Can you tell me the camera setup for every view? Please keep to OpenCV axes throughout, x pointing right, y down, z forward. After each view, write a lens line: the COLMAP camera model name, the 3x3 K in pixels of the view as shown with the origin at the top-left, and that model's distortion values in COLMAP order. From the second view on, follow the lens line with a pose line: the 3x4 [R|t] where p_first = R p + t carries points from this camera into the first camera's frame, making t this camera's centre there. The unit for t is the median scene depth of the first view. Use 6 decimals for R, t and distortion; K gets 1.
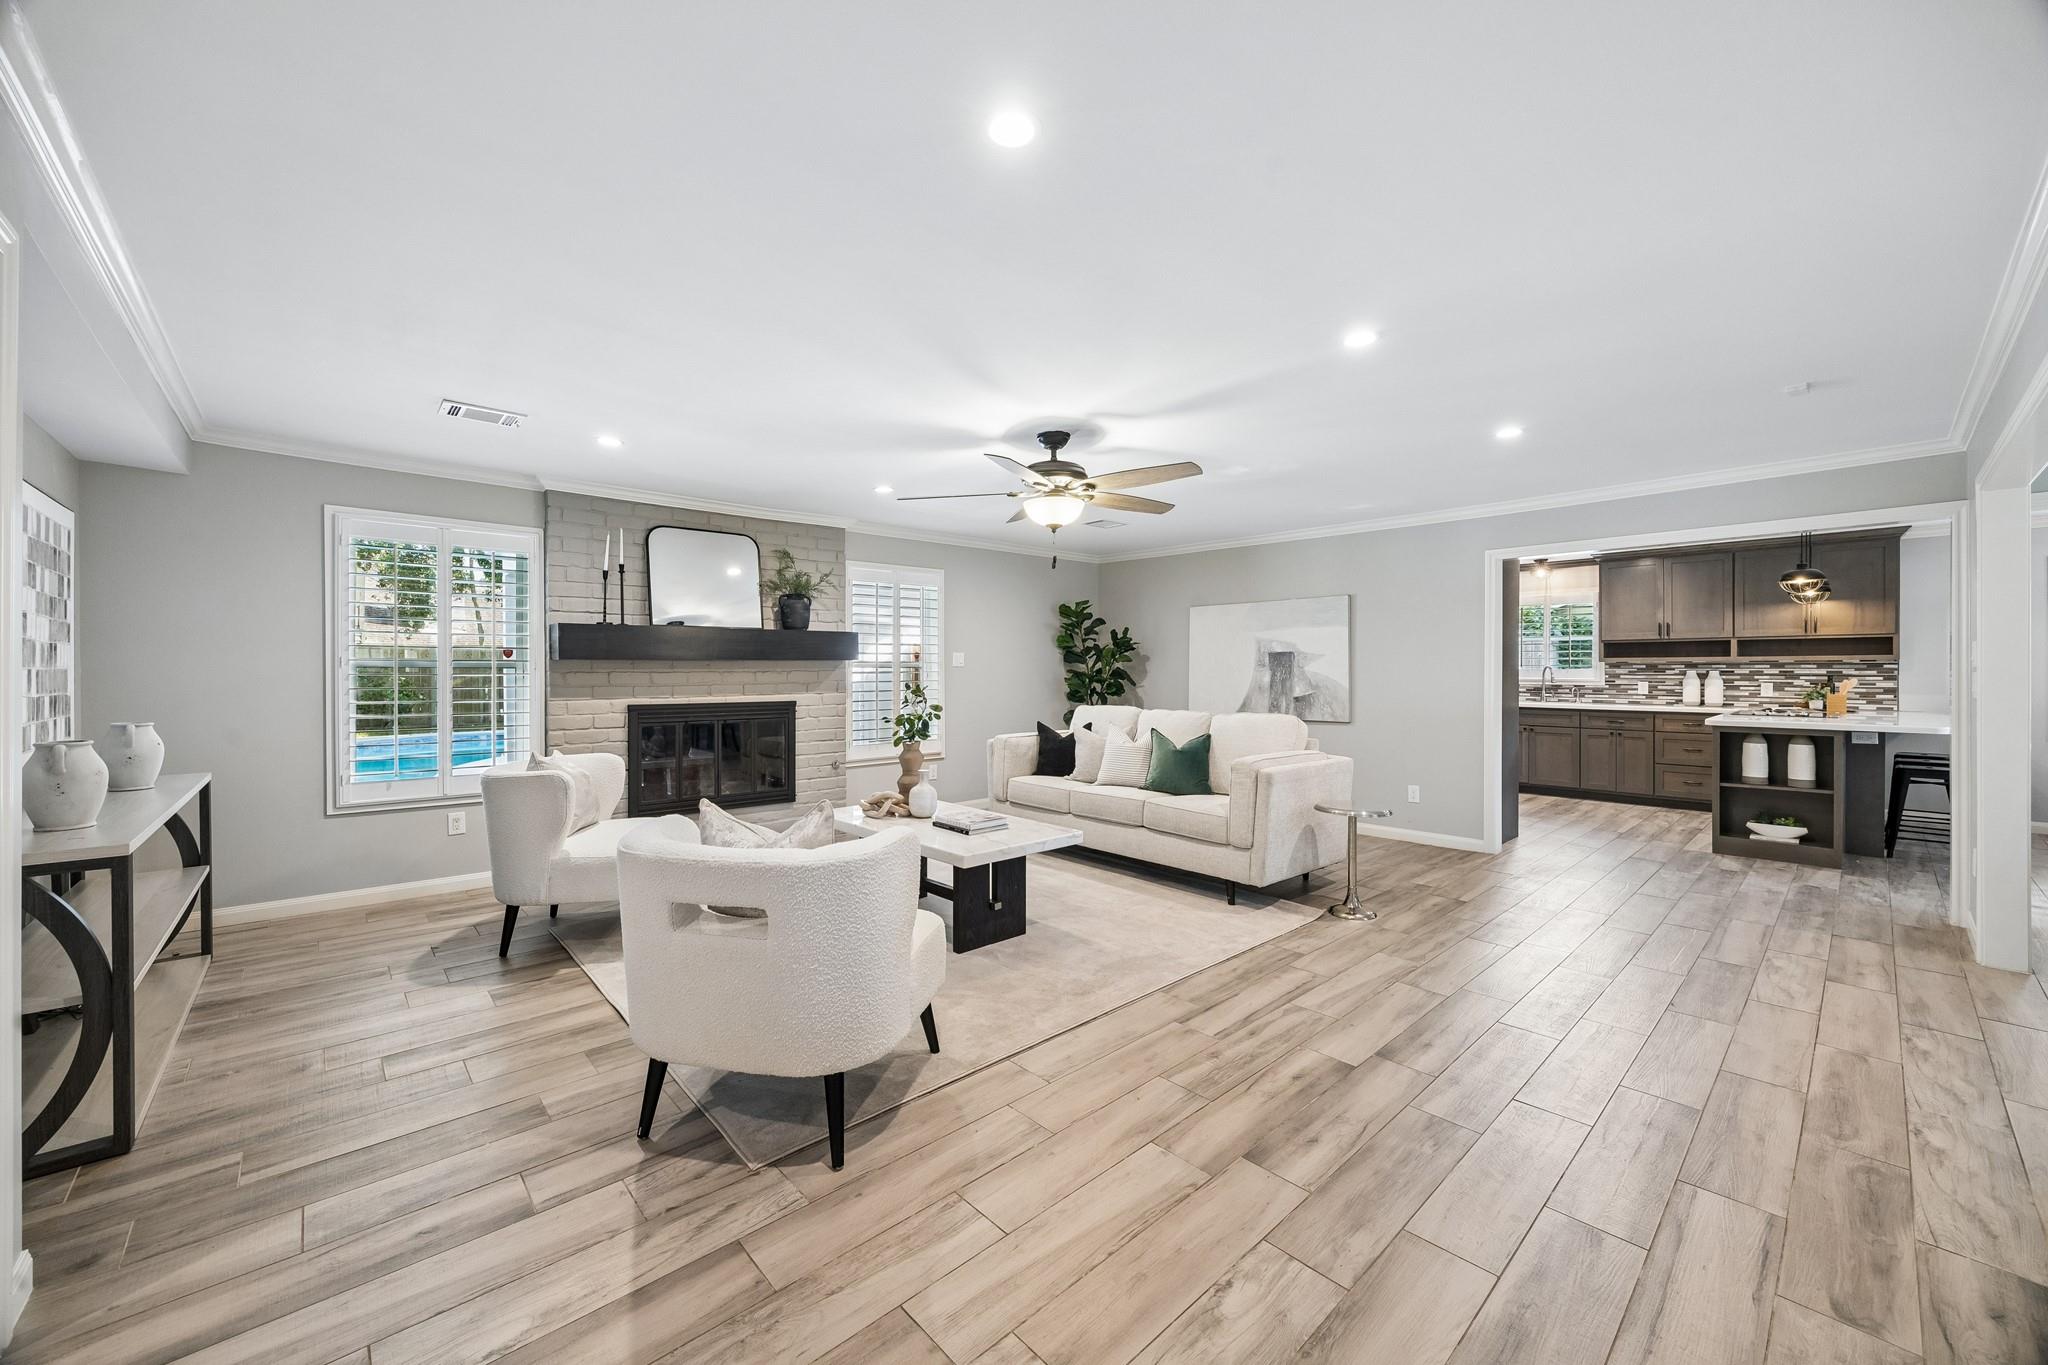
lens RADIAL K [[785.7, 0, 1018.2], [0, 785.7, 675.4], [0, 0, 1]] dist [-0.002024, -0.000051]
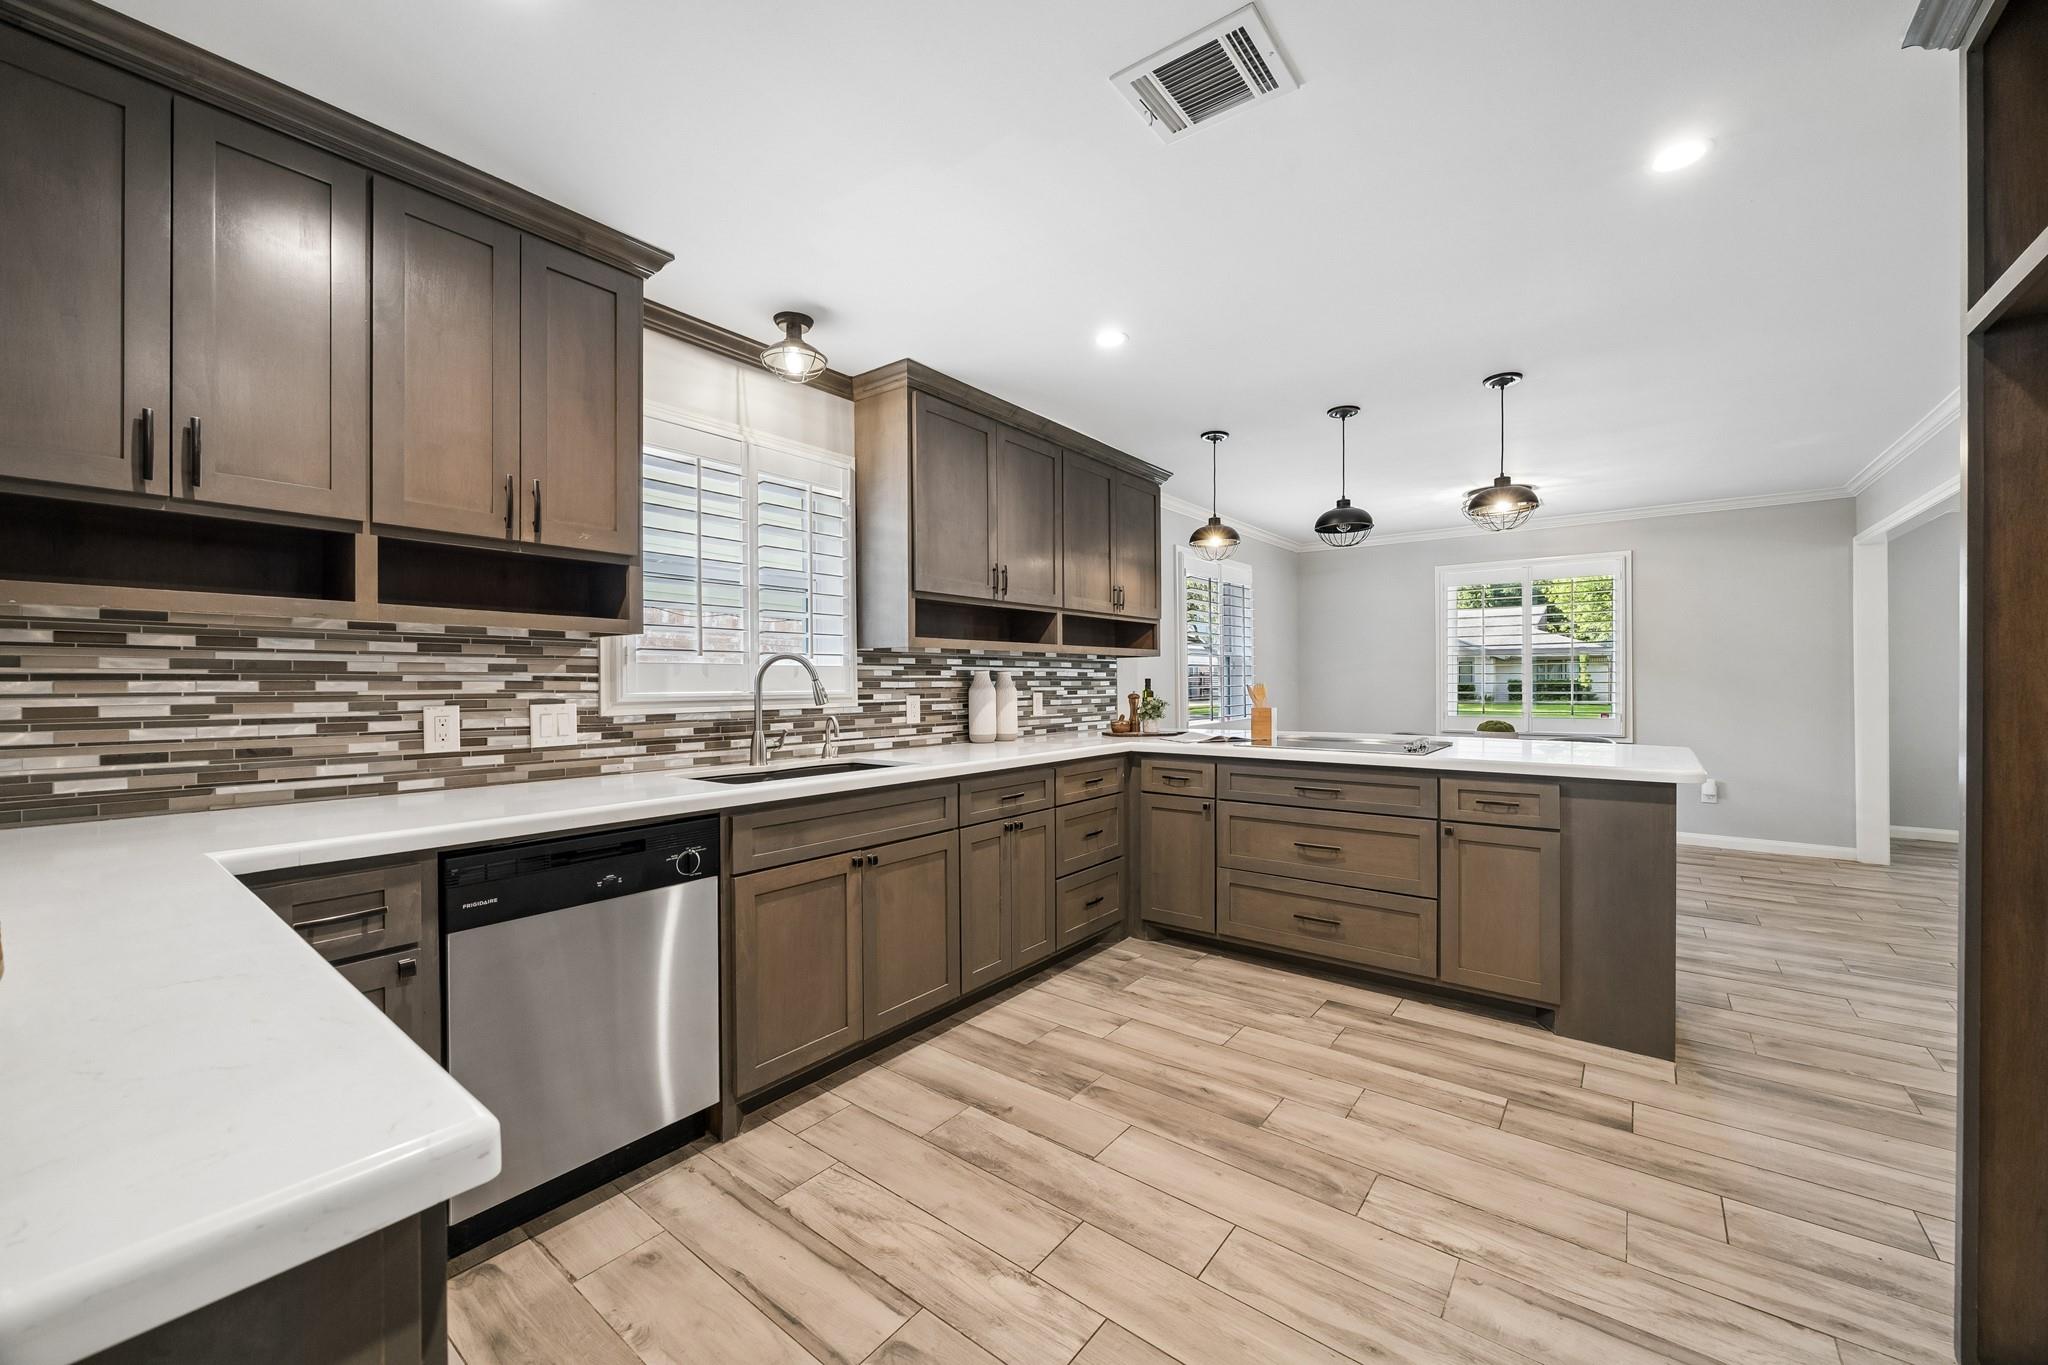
lens RADIAL K [[785.7, 0, 1023.4], [0, 785.7, 682.8], [0, 0, 1]] dist [-0.002024, -0.000051]
pose [[-0.158857, -0.003944, 0.987294, 0.668558], [0.010823, 0.999925, 0.005736, -0.001784], [-0.987242, 0.011597, -0.158802, 1.896234]]
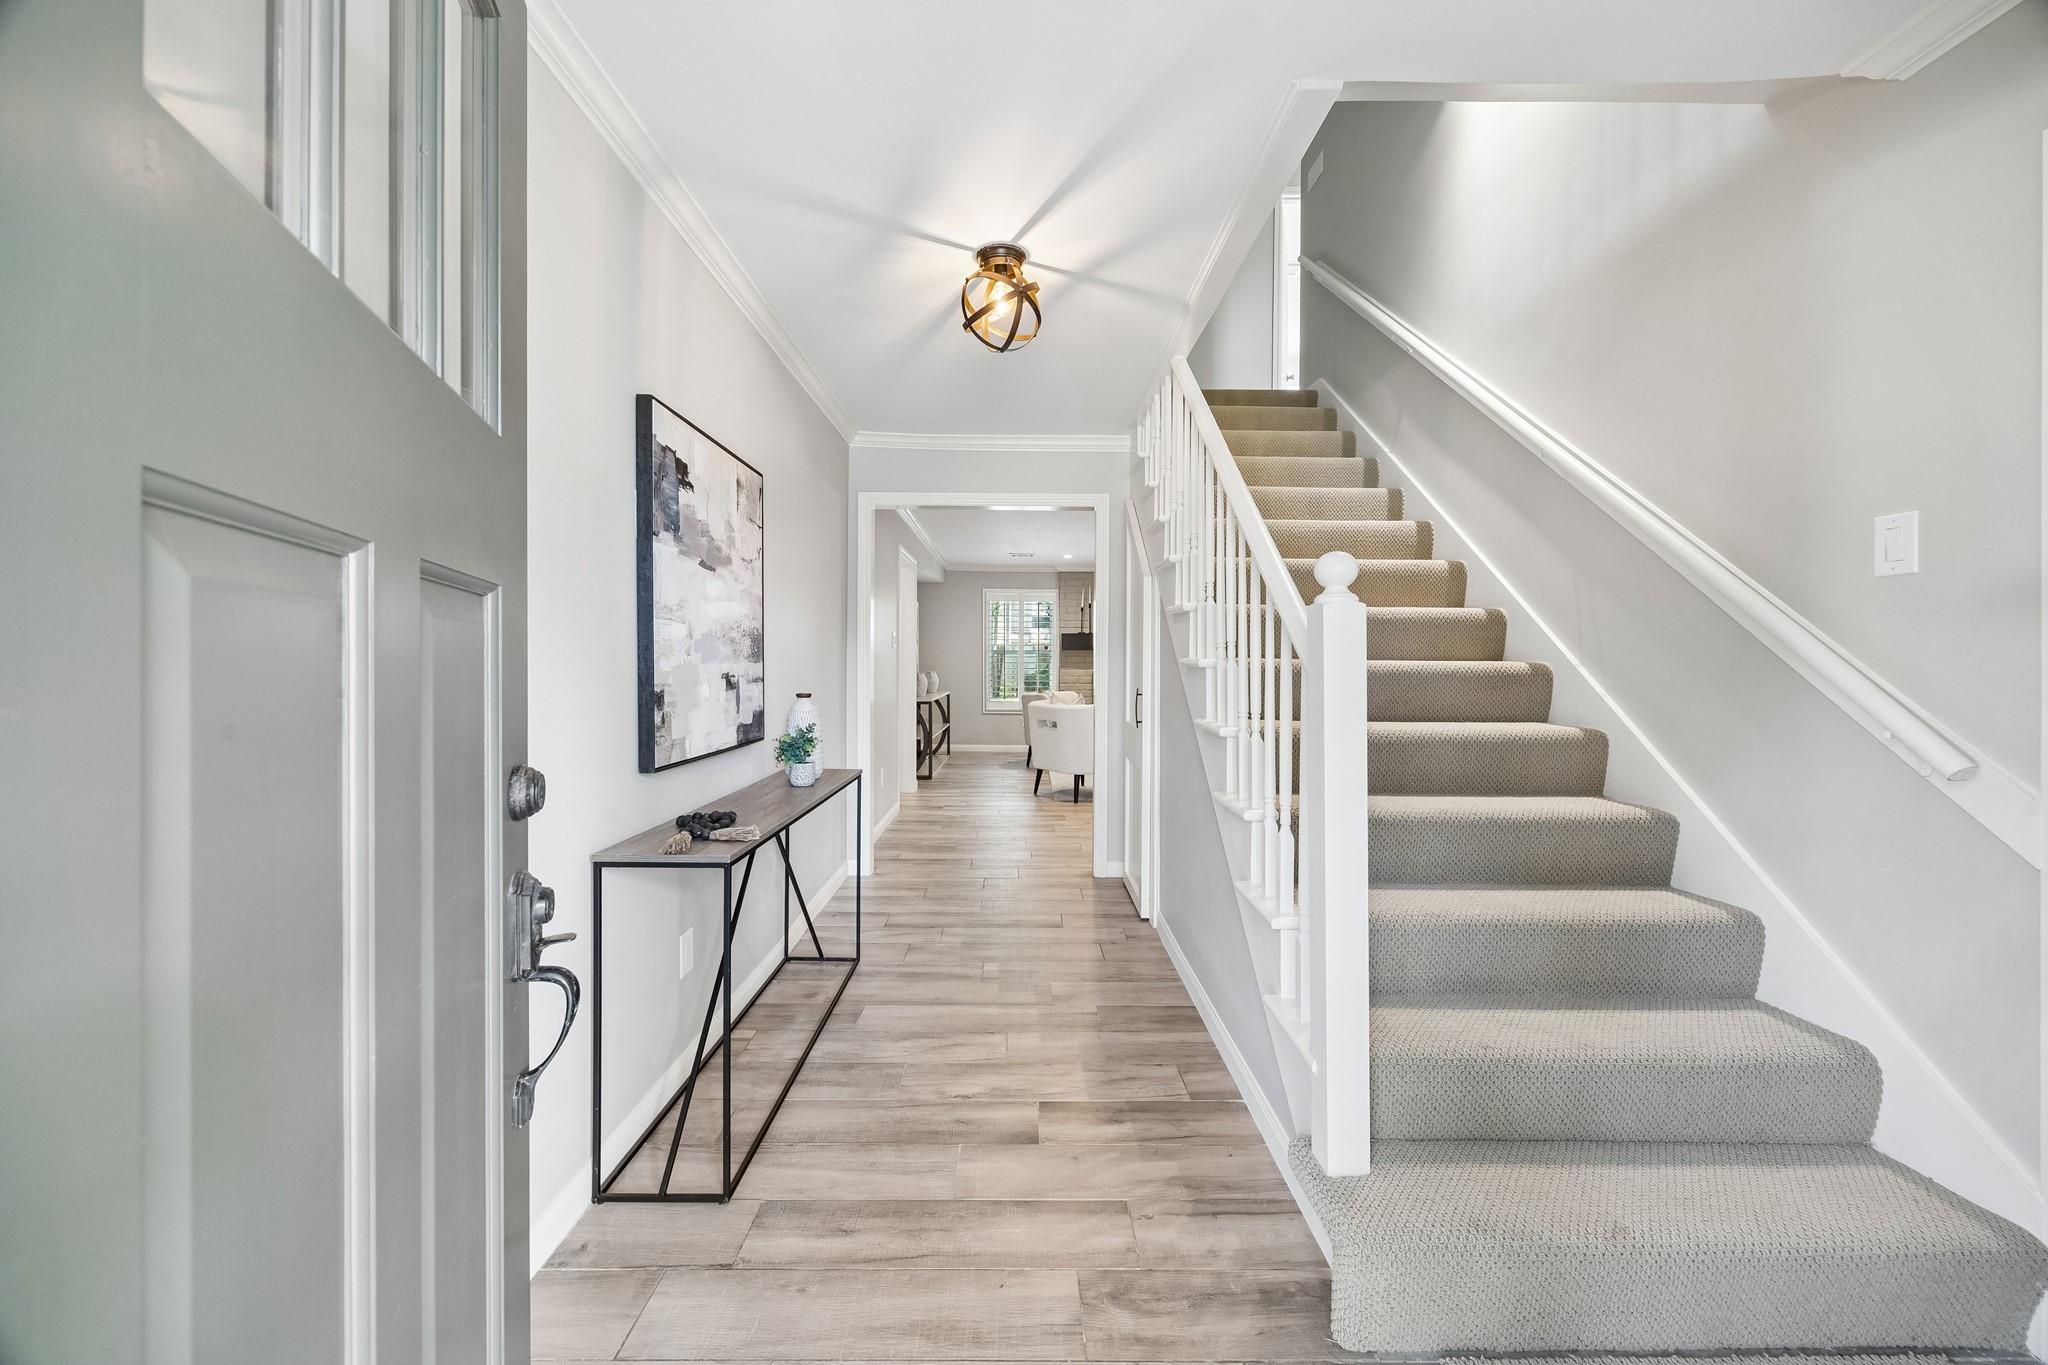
lens RADIAL K [[785.7, 0, 1021.3], [0, 785.7, 667.1], [0, 0, 1]] dist [-0.002024, -0.000051]
pose [[0.747272, 0.001772, -0.664516, 0.861208], [-0.002048, 0.999998, 0.000364, 0.028834], [0.664516, 0.001089, 0.747274, -0.779016]]
